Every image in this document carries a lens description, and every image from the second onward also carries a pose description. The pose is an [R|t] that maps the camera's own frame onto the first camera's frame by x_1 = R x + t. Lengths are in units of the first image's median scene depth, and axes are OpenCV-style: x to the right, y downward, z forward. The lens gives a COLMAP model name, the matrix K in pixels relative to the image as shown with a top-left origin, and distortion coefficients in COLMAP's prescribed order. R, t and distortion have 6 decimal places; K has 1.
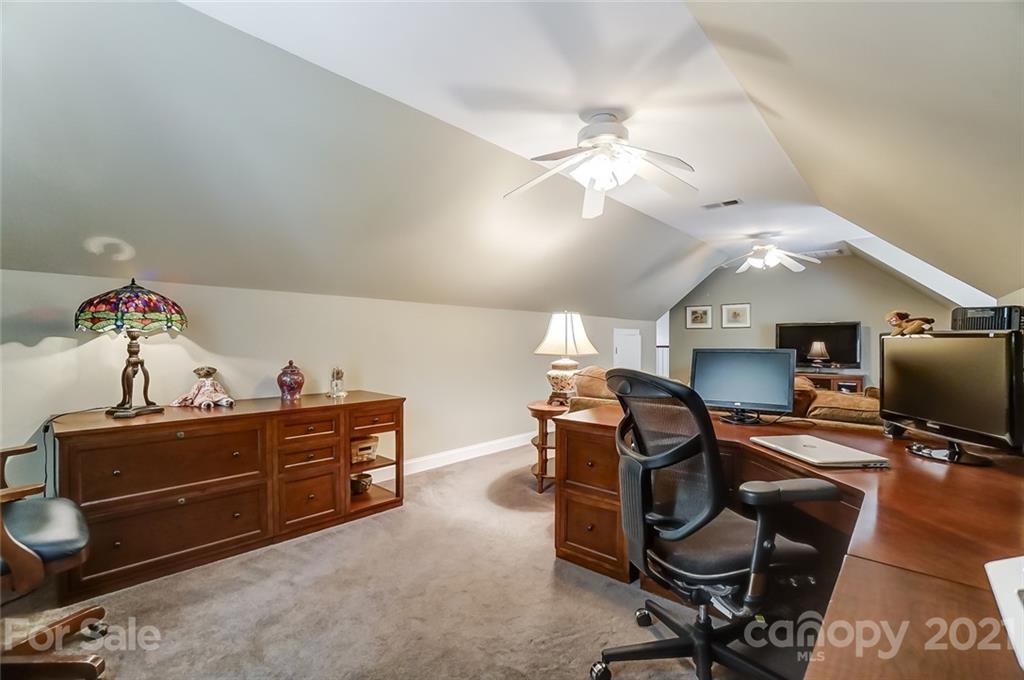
lens RADIAL K [[468.5, 0, 504.6], [0, 468.5, 339.6], [0, 0, 1]] dist [-0.070300, 0.026100]
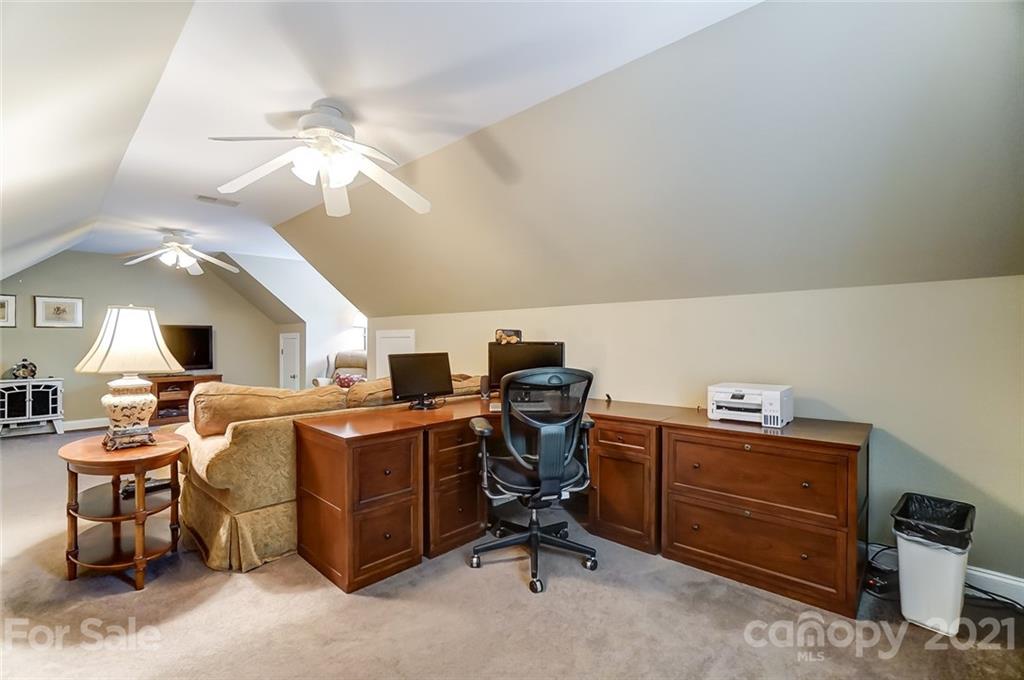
lens RADIAL K [[468.5, 0, 504.6], [0, 468.5, 339.6], [0, 0, 1]] dist [-0.070300, 0.026100]
pose [[-0.030042, -0.000639, 0.999548, -0.532750], [-0.004746, 0.999989, 0.000497, -0.015887], [-0.999537, -0.004729, -0.030045, 0.496149]]
